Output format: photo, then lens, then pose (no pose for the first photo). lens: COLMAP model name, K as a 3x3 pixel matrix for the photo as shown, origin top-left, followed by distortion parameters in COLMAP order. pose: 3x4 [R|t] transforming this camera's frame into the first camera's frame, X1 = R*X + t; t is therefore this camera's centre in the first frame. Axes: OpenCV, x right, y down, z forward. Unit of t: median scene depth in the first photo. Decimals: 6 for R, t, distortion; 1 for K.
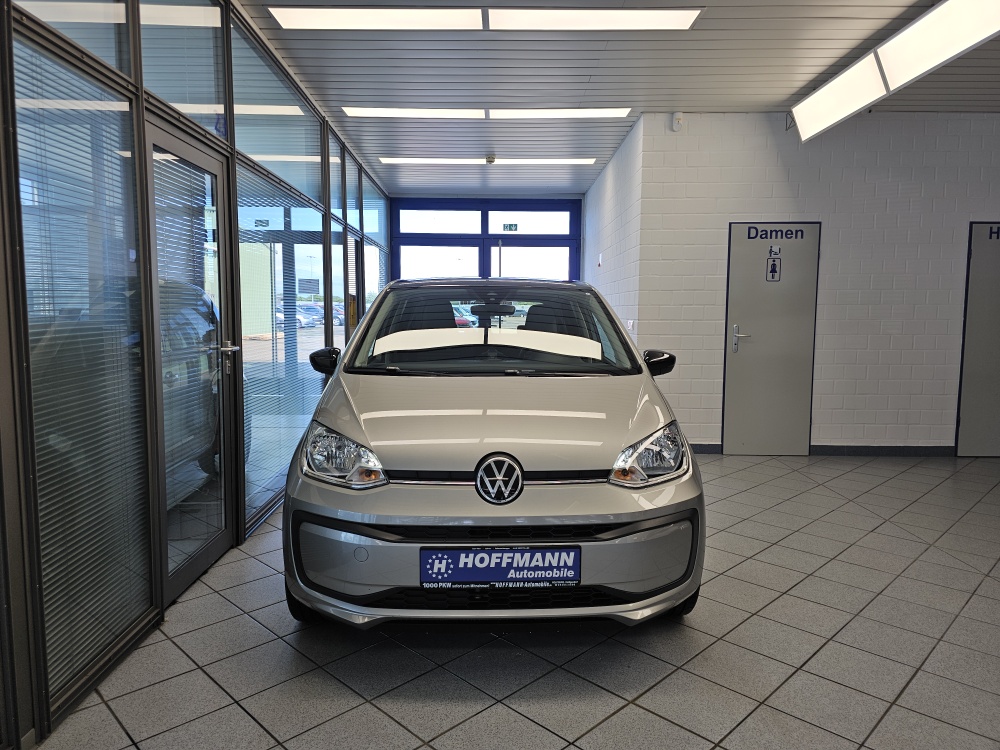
lens RADIAL K [[695.1, 0, 490.9], [0, 695.1, 381.2], [0, 0, 1]] dist [0.041708, -0.048598]
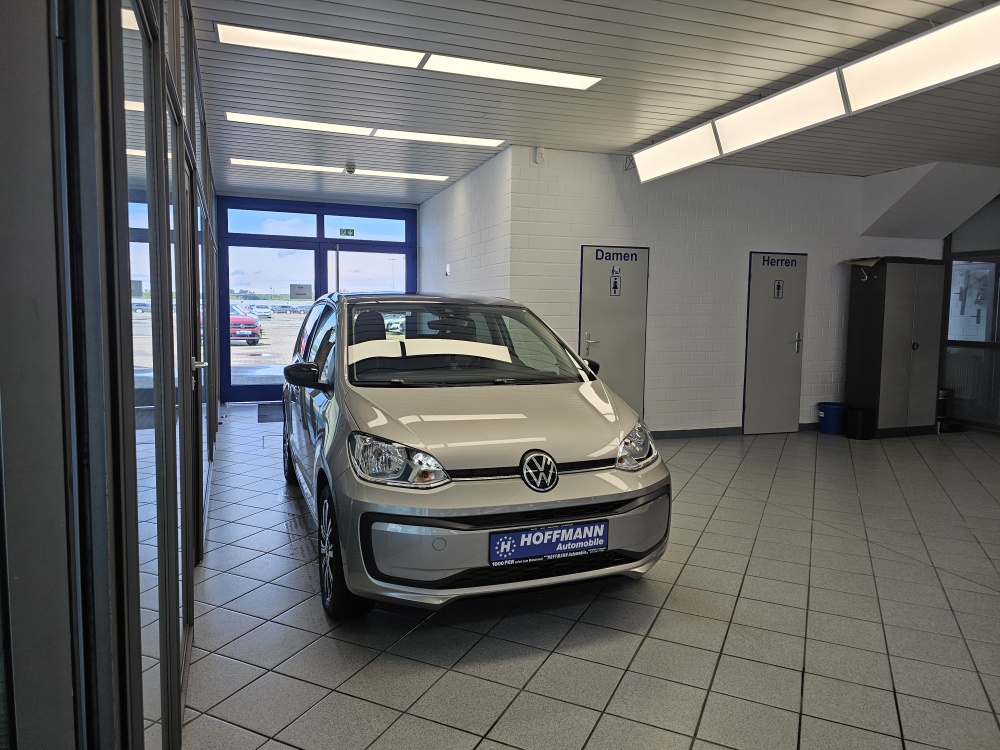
lens RADIAL K [[698.2, 0, 500.0], [0, 698.2, 375.0], [0, 0, 1]] dist [0.039464, -0.004565]
pose [[0.939564, -0.023497, 0.341565, -0.470226], [0.025348, 0.999678, -0.000956, -0.028621], [-0.341433, 0.009556, 0.939858, -0.128346]]
